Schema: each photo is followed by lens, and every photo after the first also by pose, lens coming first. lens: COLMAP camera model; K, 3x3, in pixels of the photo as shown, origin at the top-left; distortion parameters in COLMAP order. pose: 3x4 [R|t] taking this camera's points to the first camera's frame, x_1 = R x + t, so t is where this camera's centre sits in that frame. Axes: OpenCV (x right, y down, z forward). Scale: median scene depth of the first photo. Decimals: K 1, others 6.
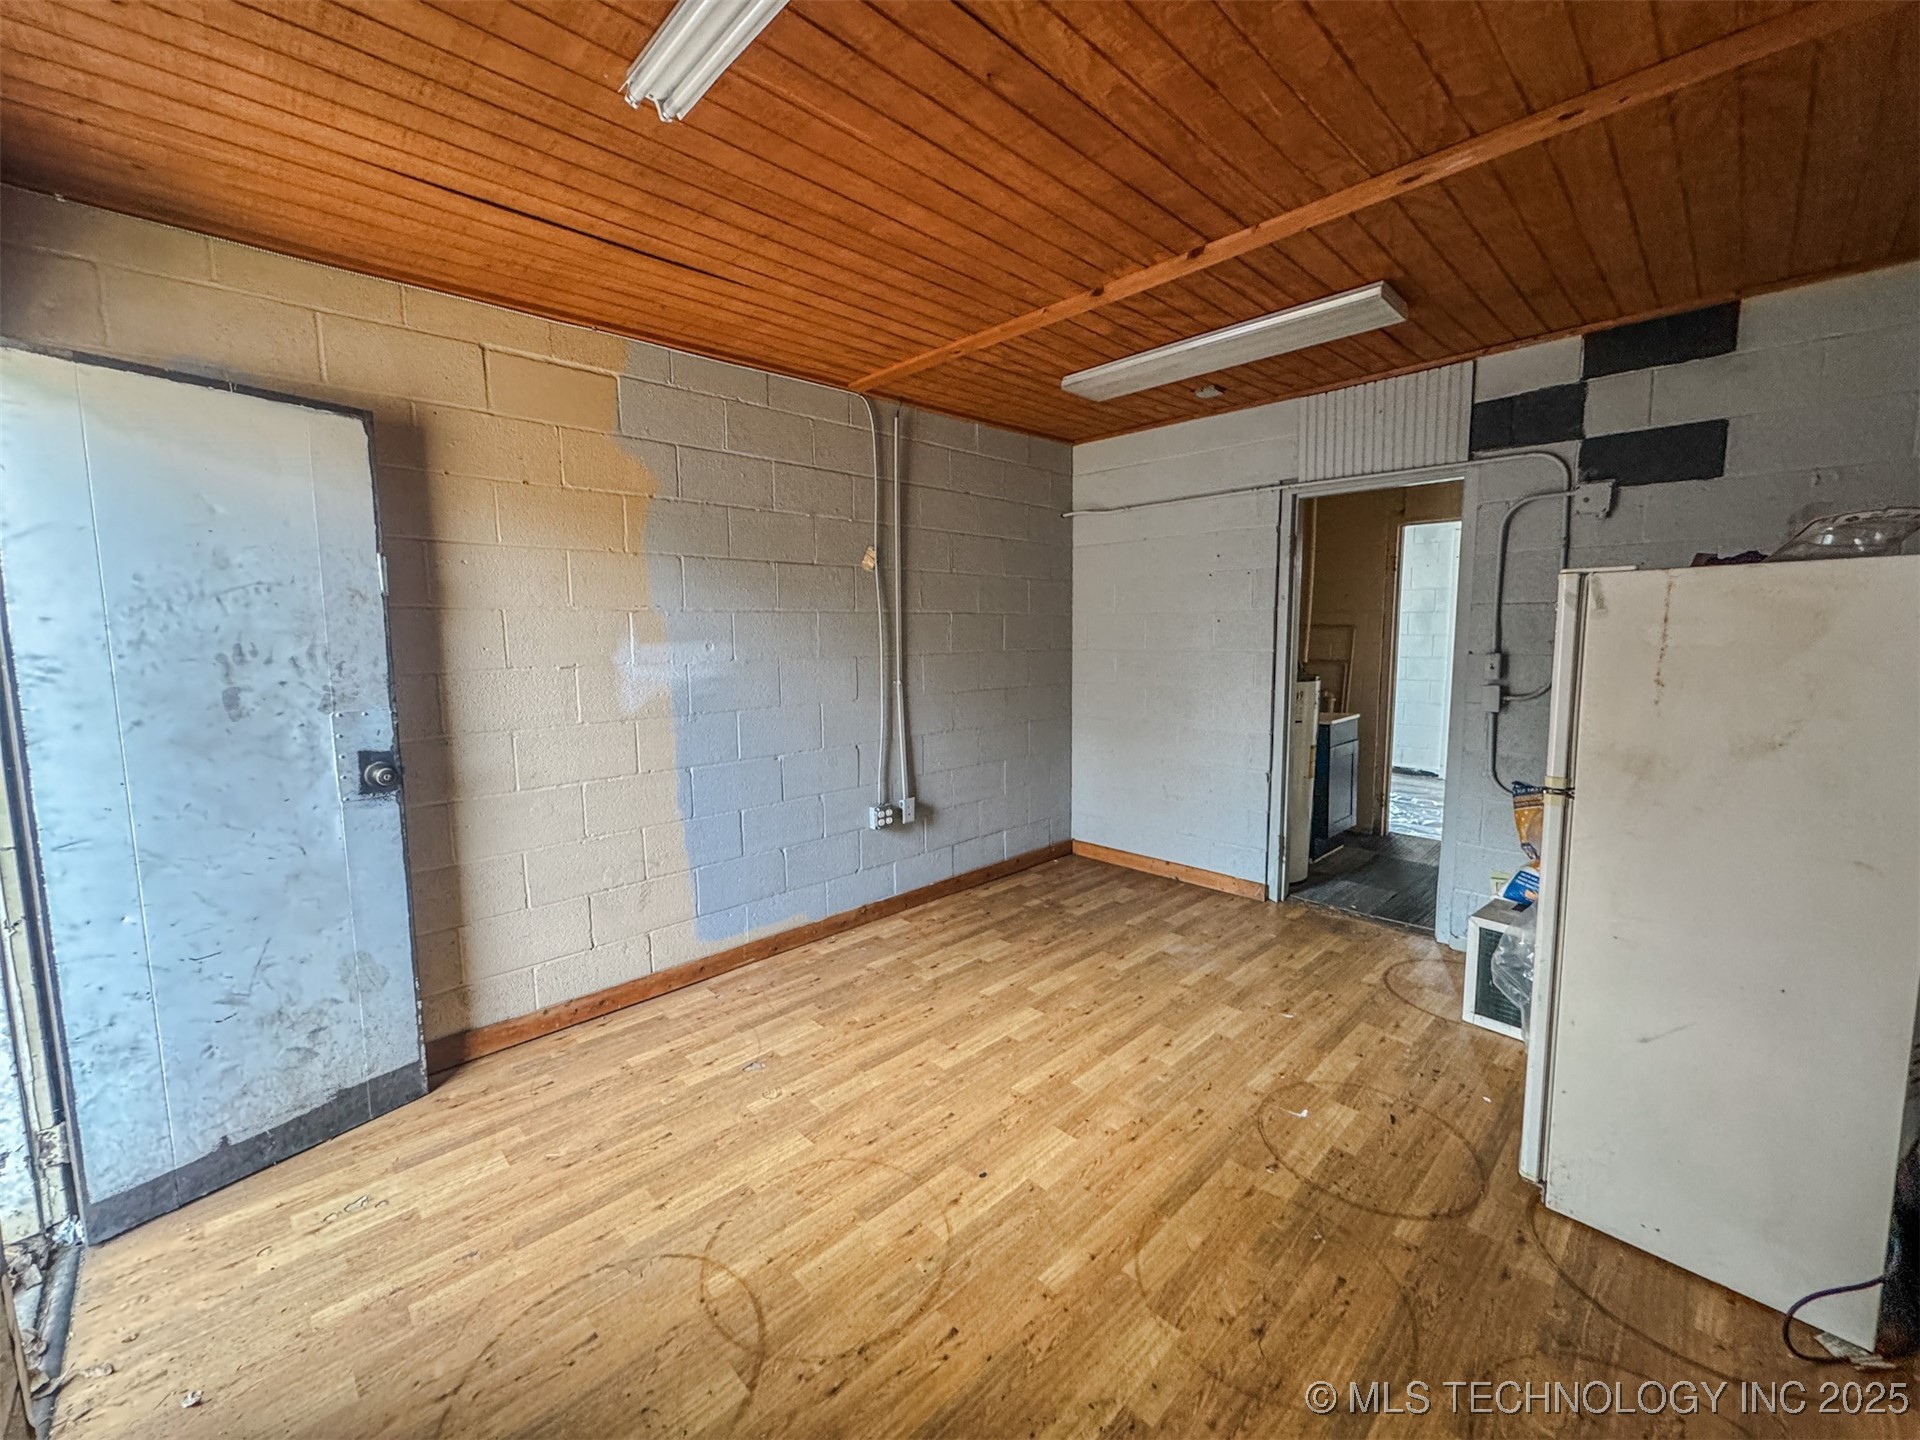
lens RADIAL K [[761.7, 0, 956.7], [0, 761.7, 716.9], [0, 0, 1]] dist [-0.002492, 0.000508]
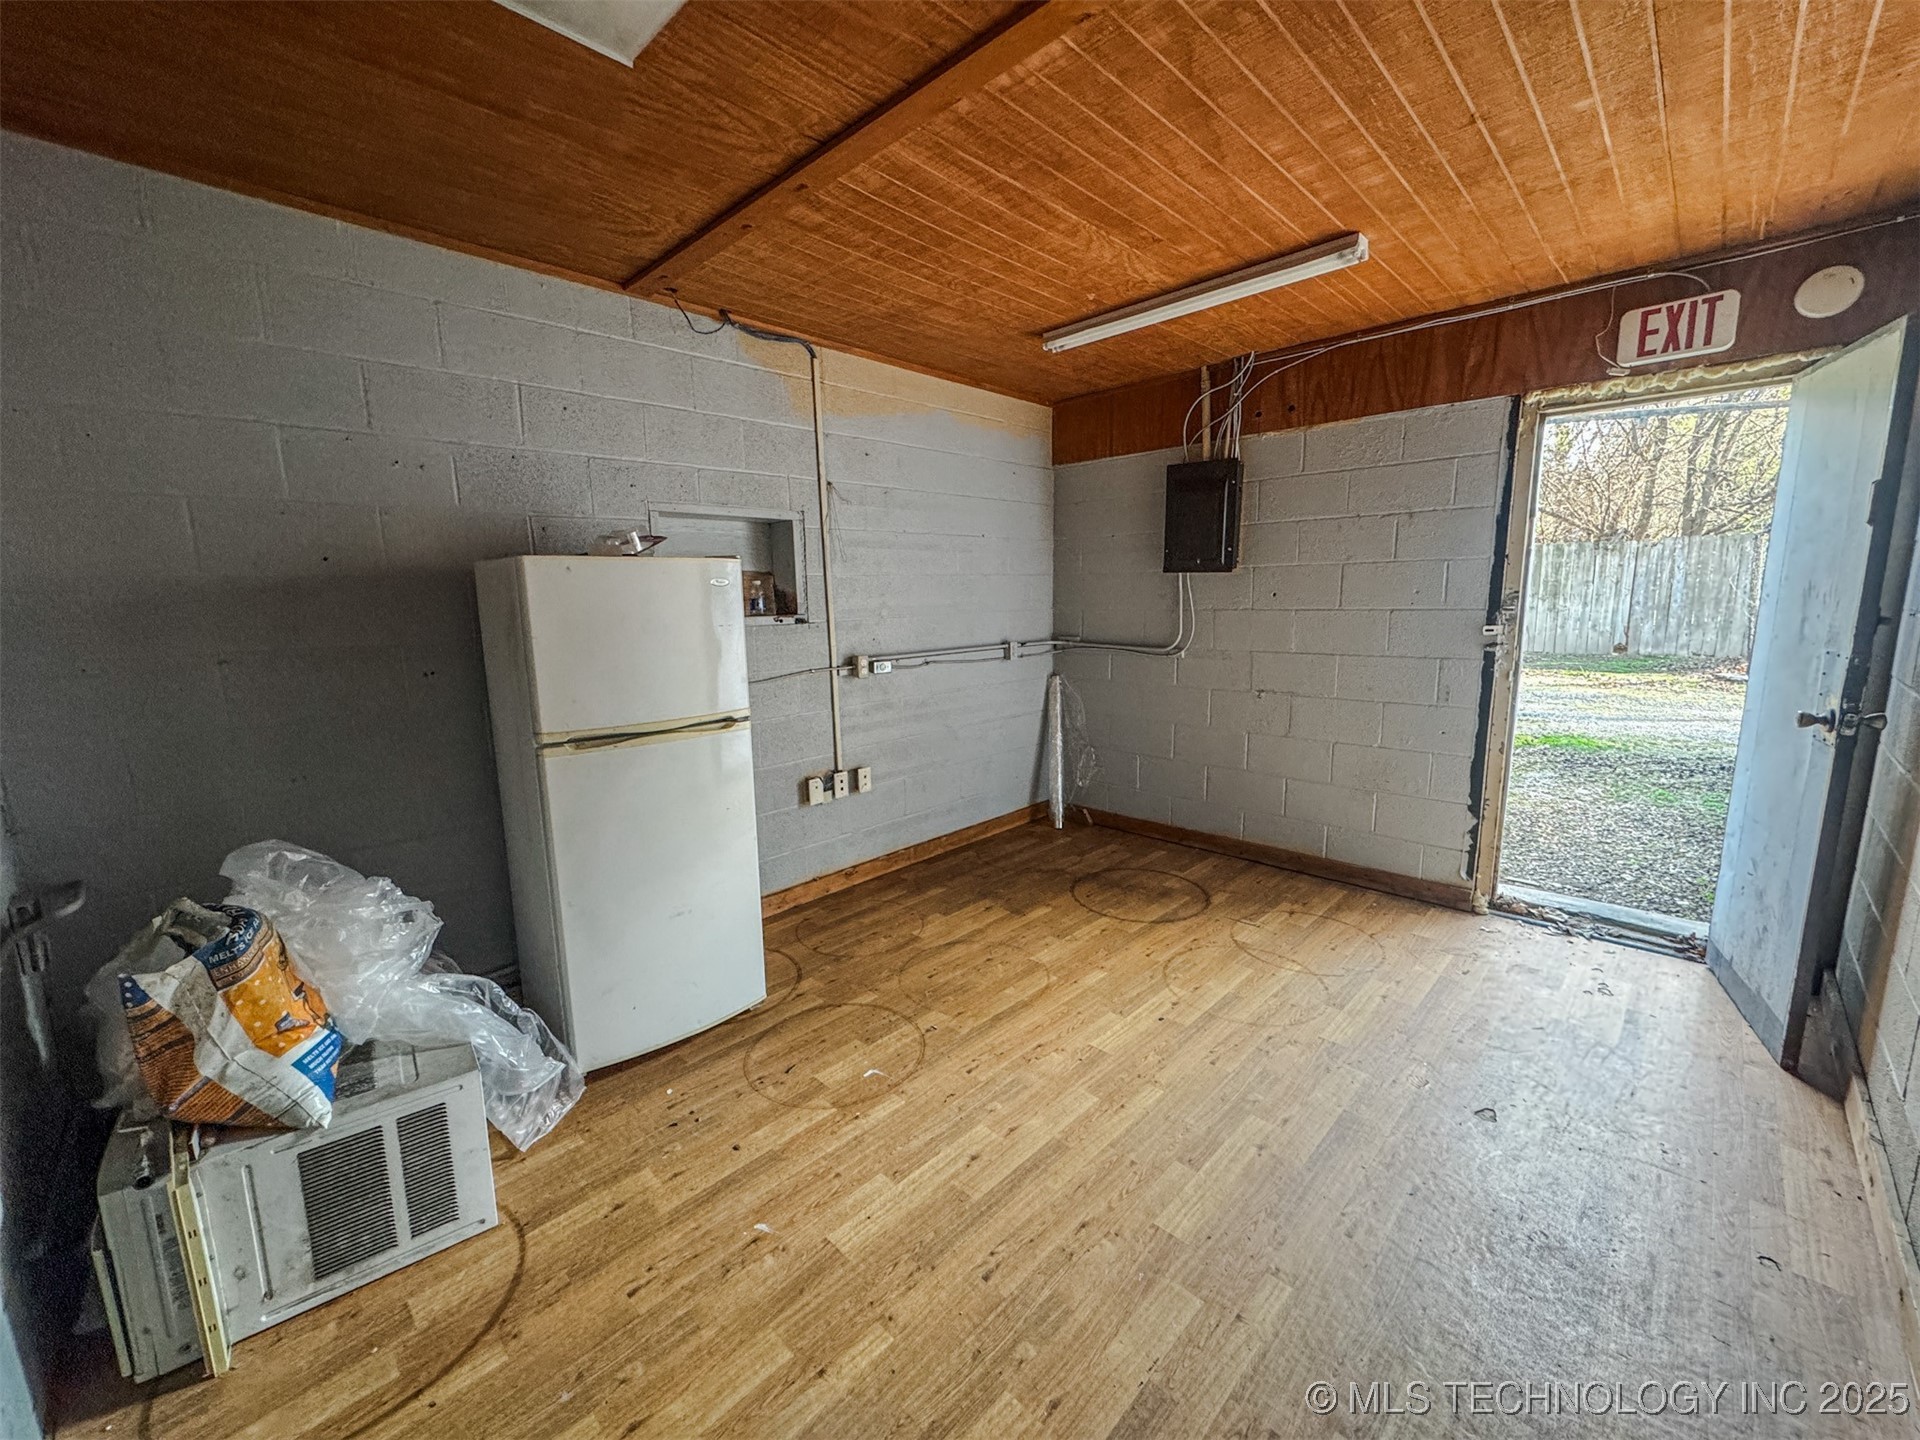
lens RADIAL K [[761.7, 0, 956.7], [0, 761.7, 716.9], [0, 0, 1]] dist [-0.002492, 0.000508]
pose [[-0.999323, 0.033632, -0.014893, 0.269281], [0.028230, 0.960849, 0.275631, -0.172951], [0.023580, 0.275024, -0.961148, 1.476435]]
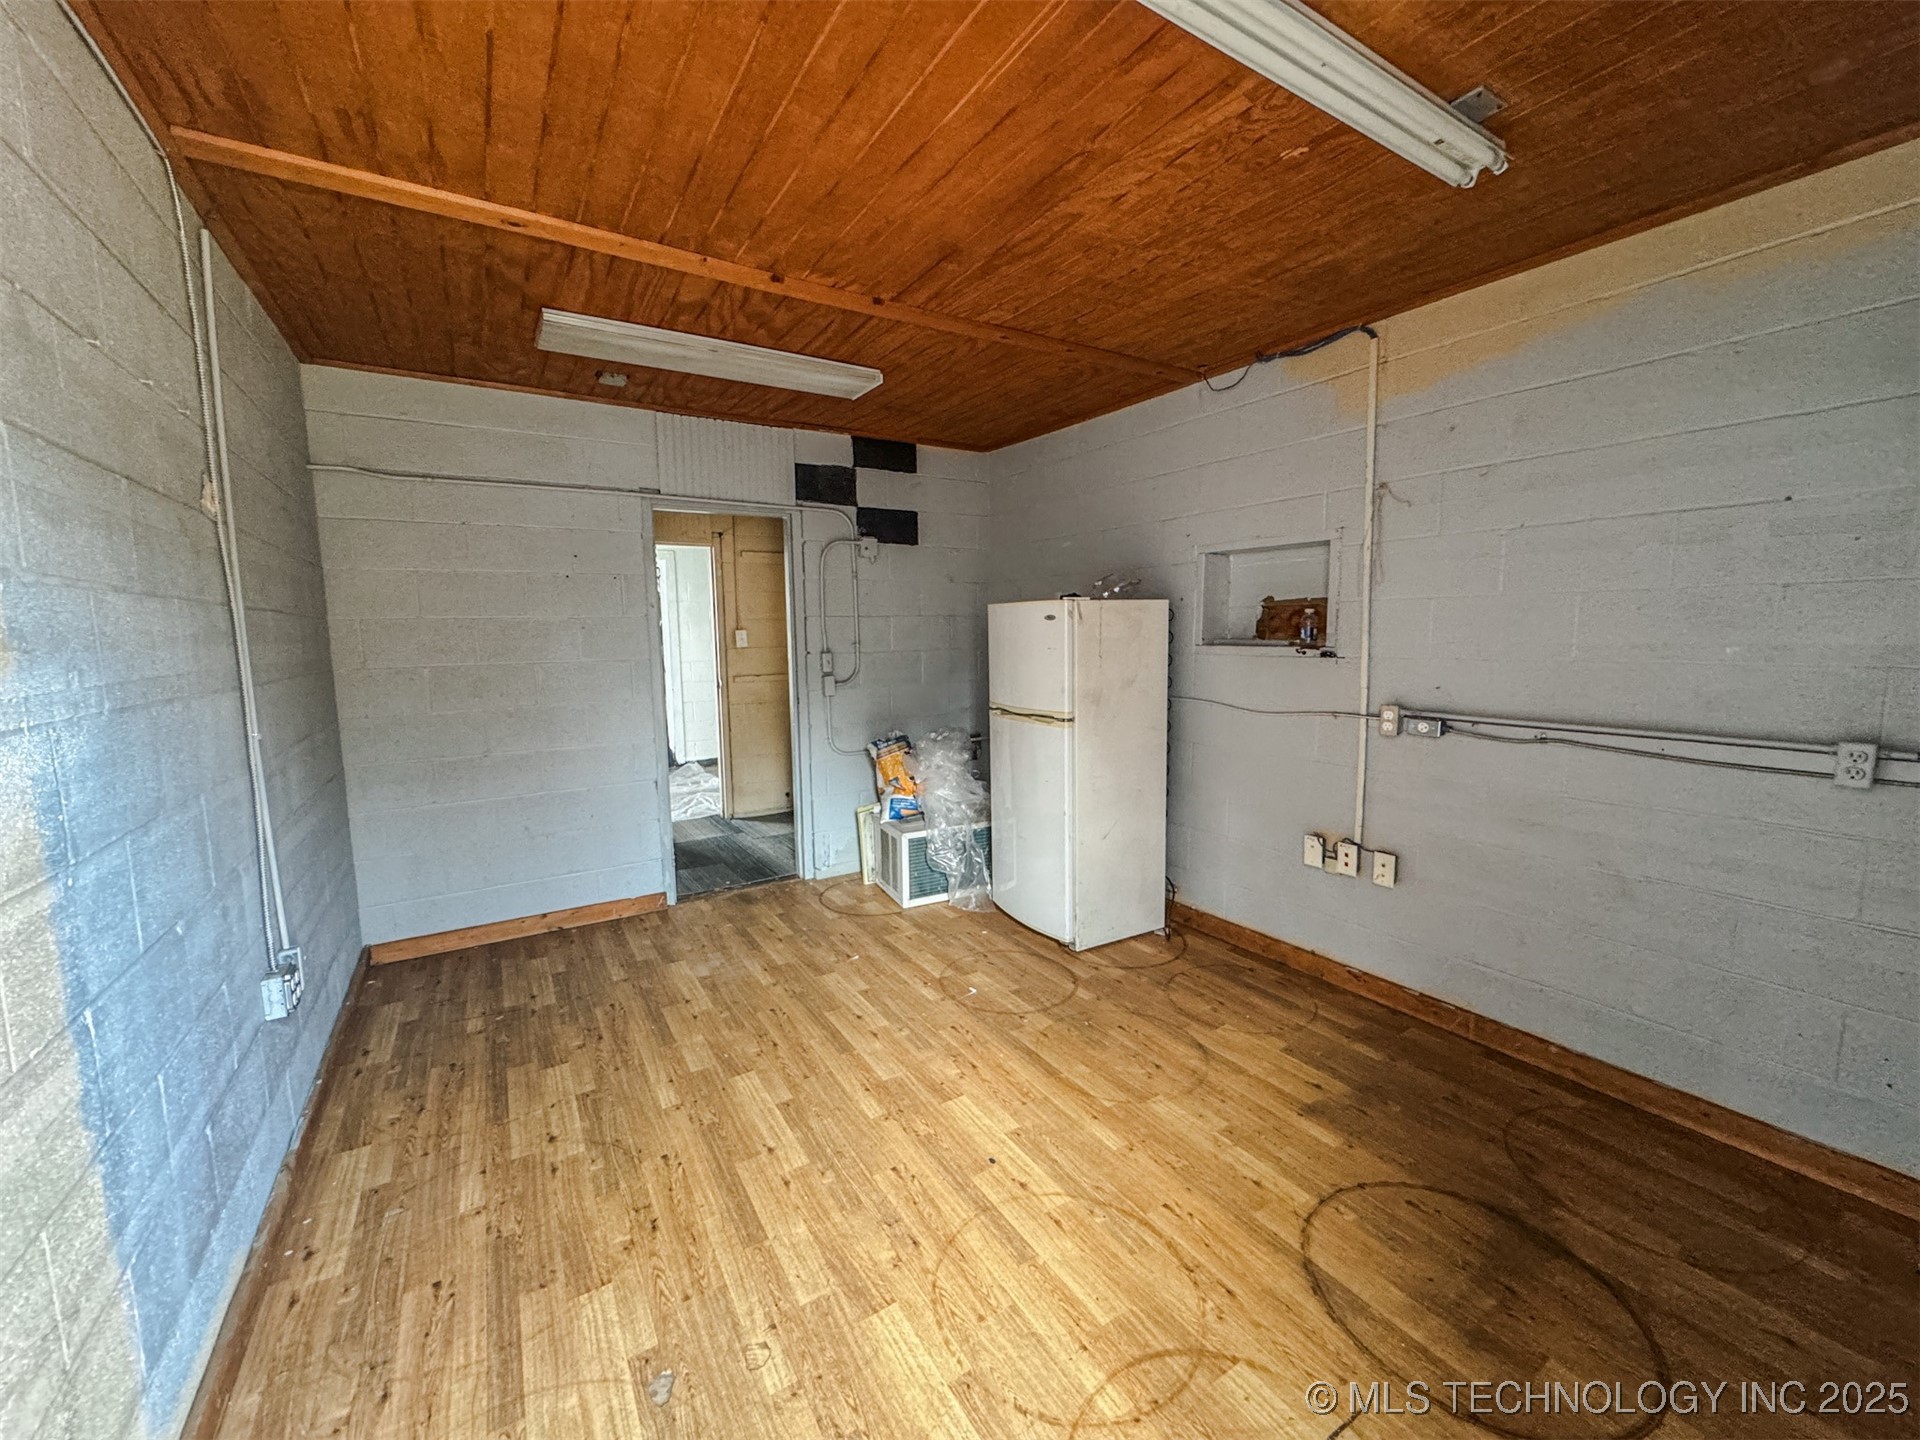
lens RADIAL K [[761.7, 0, 956.7], [0, 761.7, 716.9], [0, 0, 1]] dist [-0.002492, 0.000508]
pose [[0.214137, -0.103573, 0.971297, -0.646084], [0.123197, 0.989286, 0.078331, -0.053326], [-0.969003, 0.102887, 0.224603, 0.537068]]
